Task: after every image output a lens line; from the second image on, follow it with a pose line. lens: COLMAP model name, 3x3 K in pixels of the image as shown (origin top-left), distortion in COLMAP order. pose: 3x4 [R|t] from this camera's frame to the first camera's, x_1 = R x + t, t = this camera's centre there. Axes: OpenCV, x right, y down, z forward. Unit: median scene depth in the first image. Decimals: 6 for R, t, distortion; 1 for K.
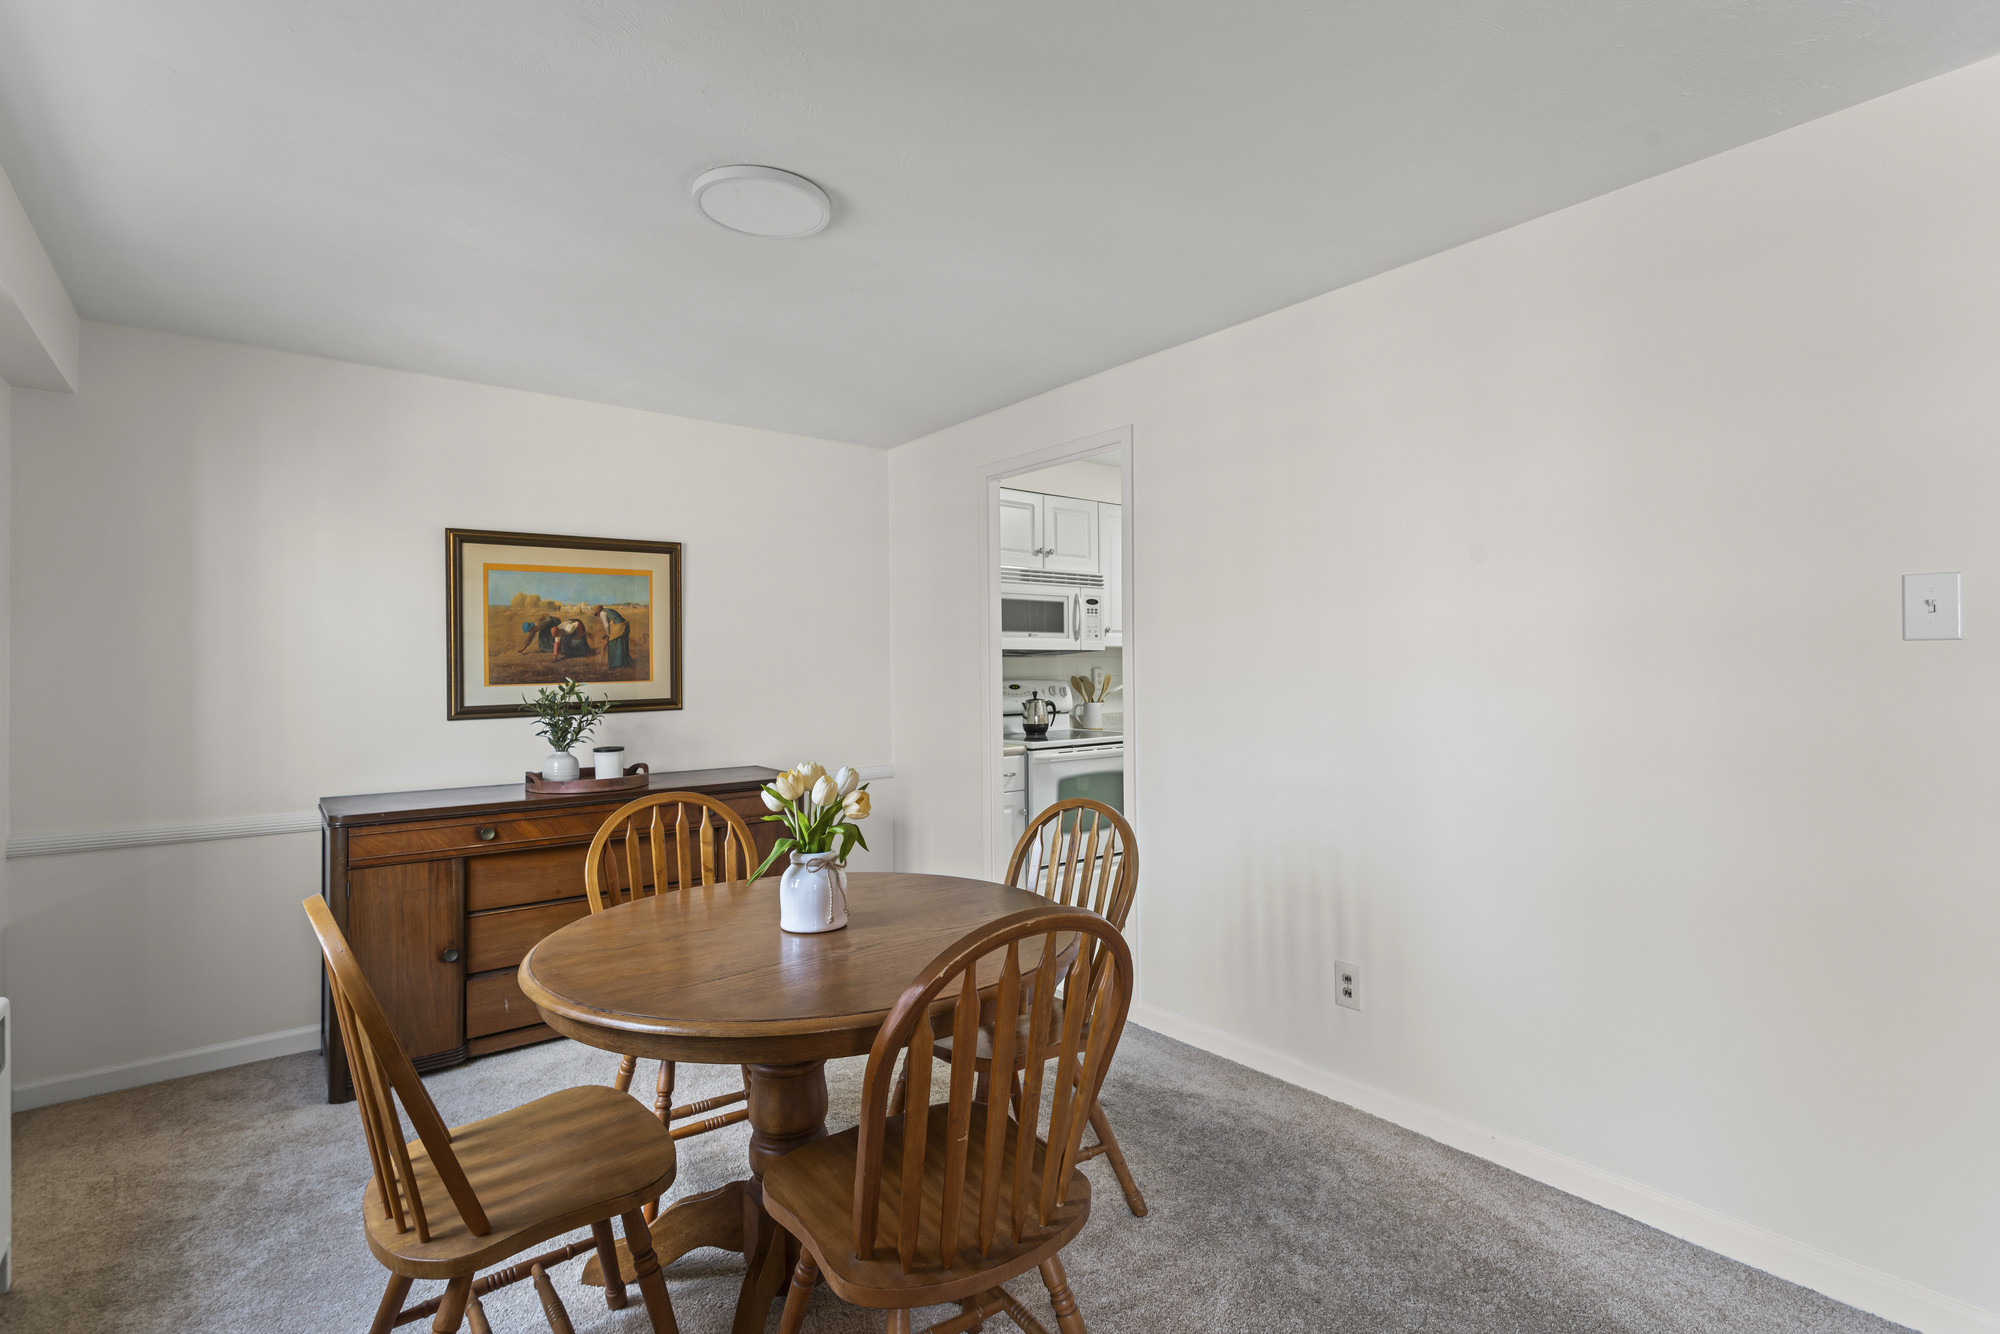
lens RADIAL K [[953.2, 0, 1009.3], [0, 953.2, 659.4], [0, 0, 1]] dist [-0.002315, 0.000157]
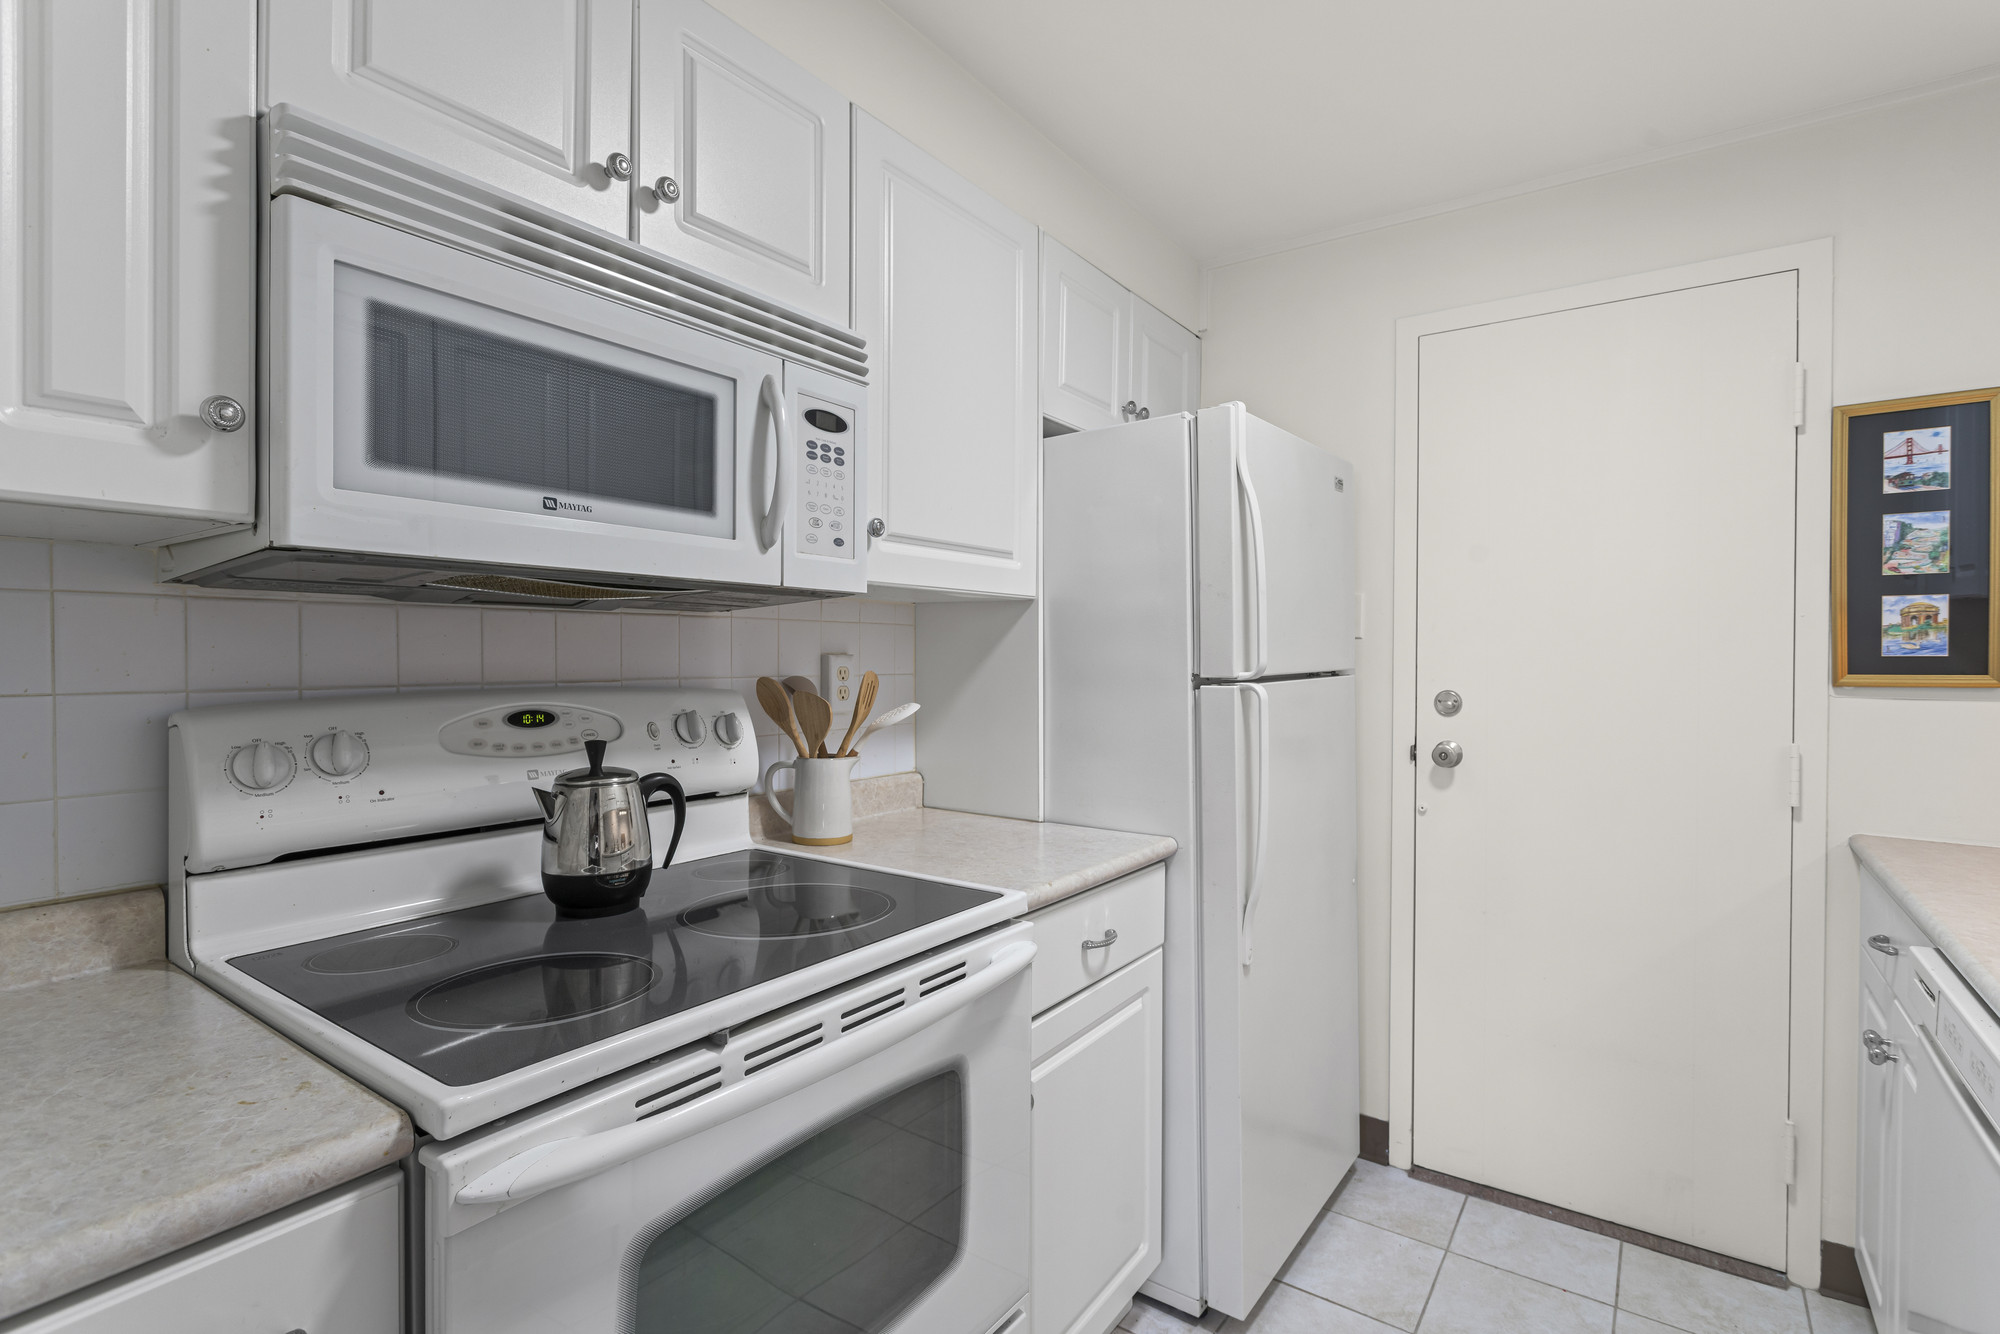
lens RADIAL K [[945.6, 0, 1009.9], [0, 945.6, 666.4], [0, 0, 1]] dist [-0.000601, 0.000507]
pose [[0.960304, 0.012297, 0.278683, 0.061681], [-0.018287, 0.999654, 0.018906, 0.006723], [-0.278354, -0.023252, 0.960197, 0.710331]]
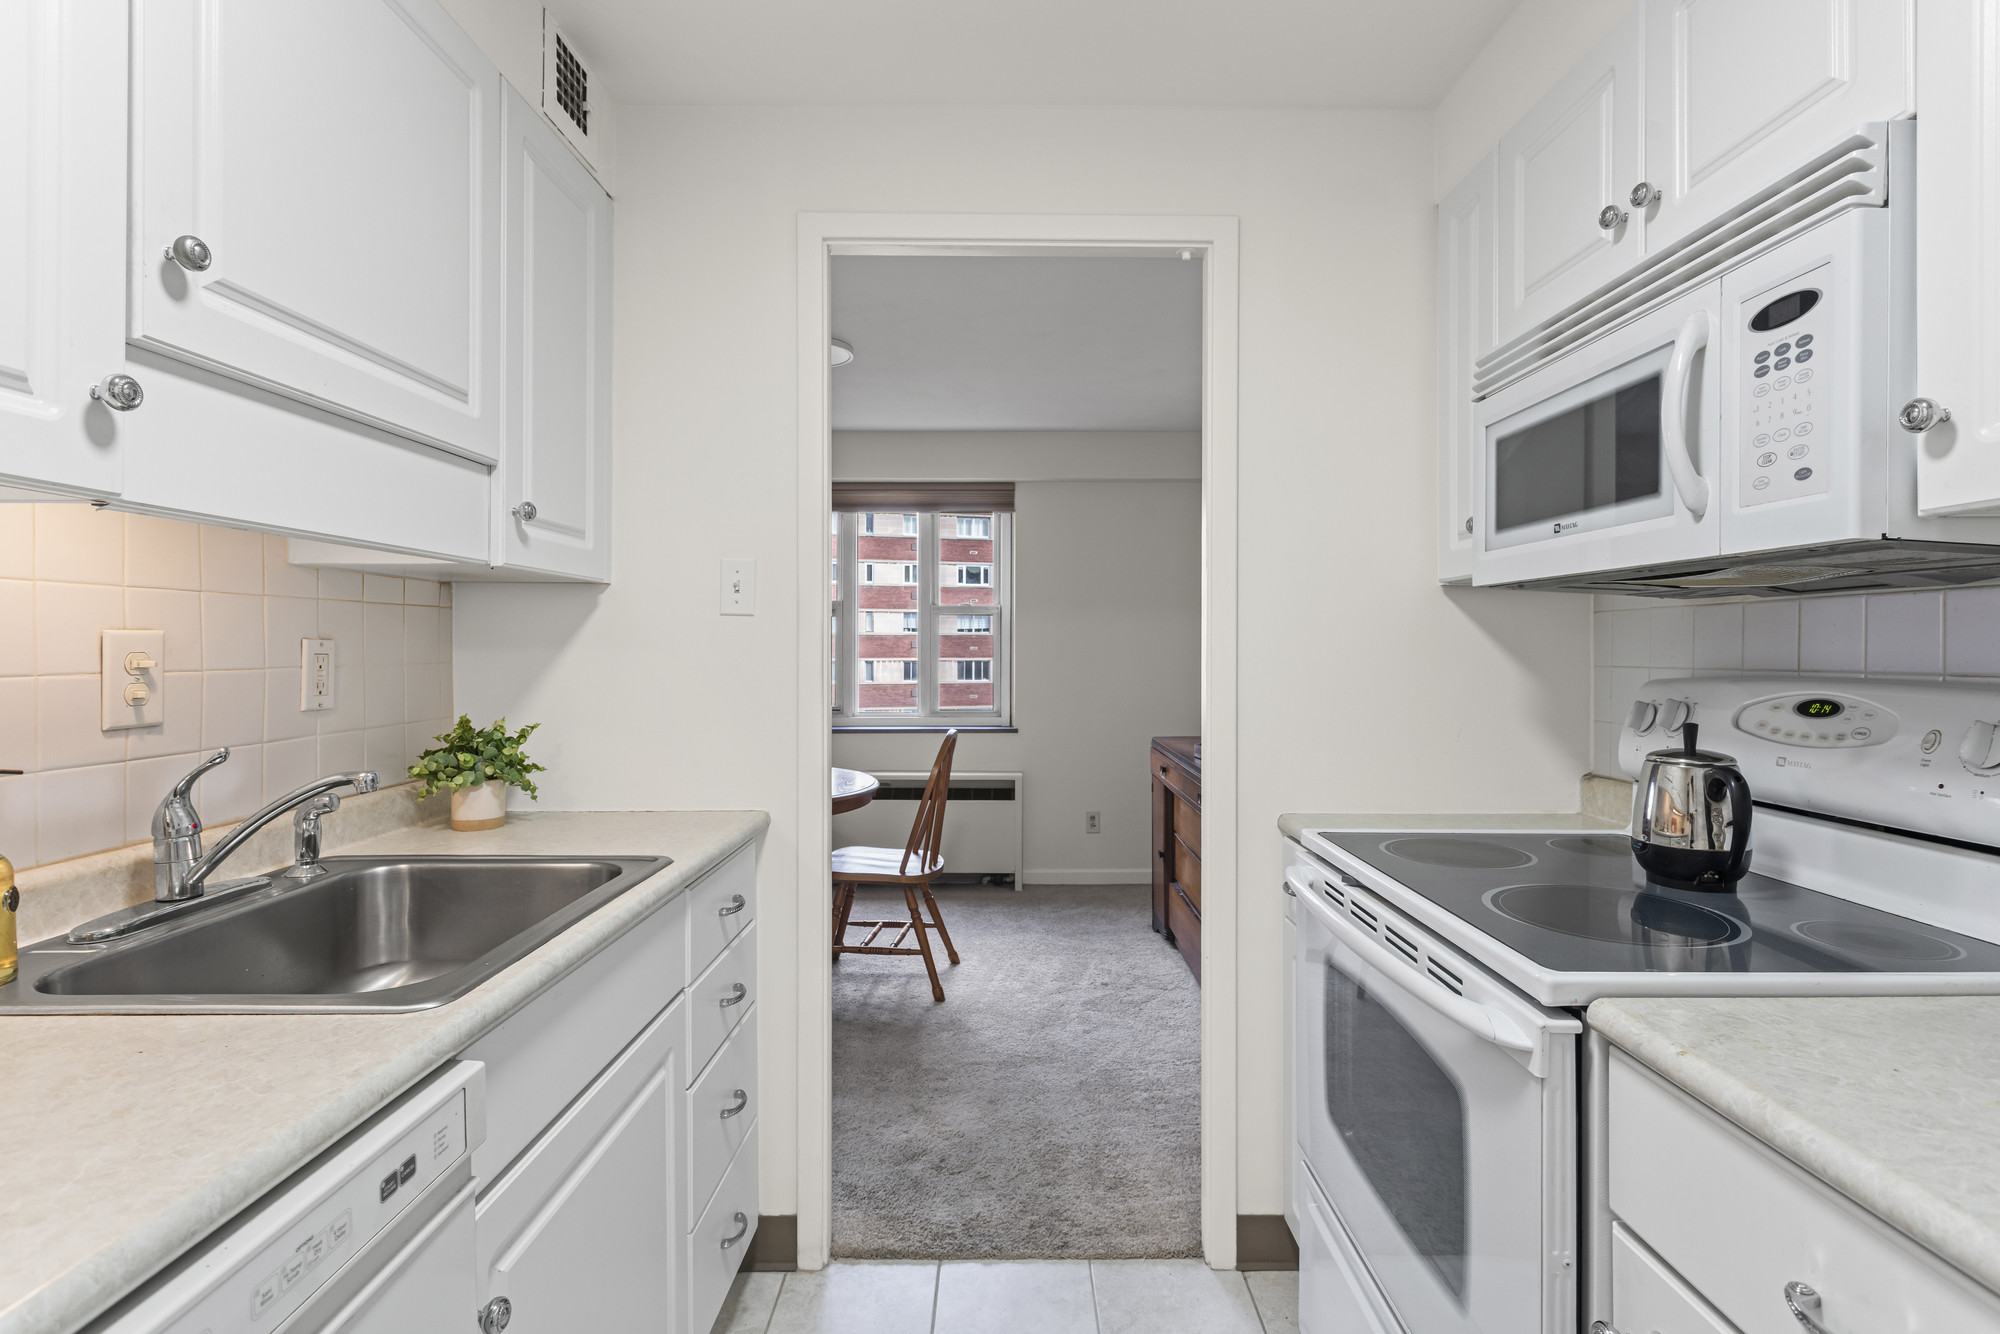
lens RADIAL K [[953.2, 0, 1009.3], [0, 953.2, 659.4], [0, 0, 1]] dist [-0.002315, 0.000157]
pose [[-0.614229, 0.020967, -0.788850, 0.351148], [0.016963, 0.999767, 0.013364, 0.008515], [0.788946, -0.005173, -0.614441, 0.993971]]
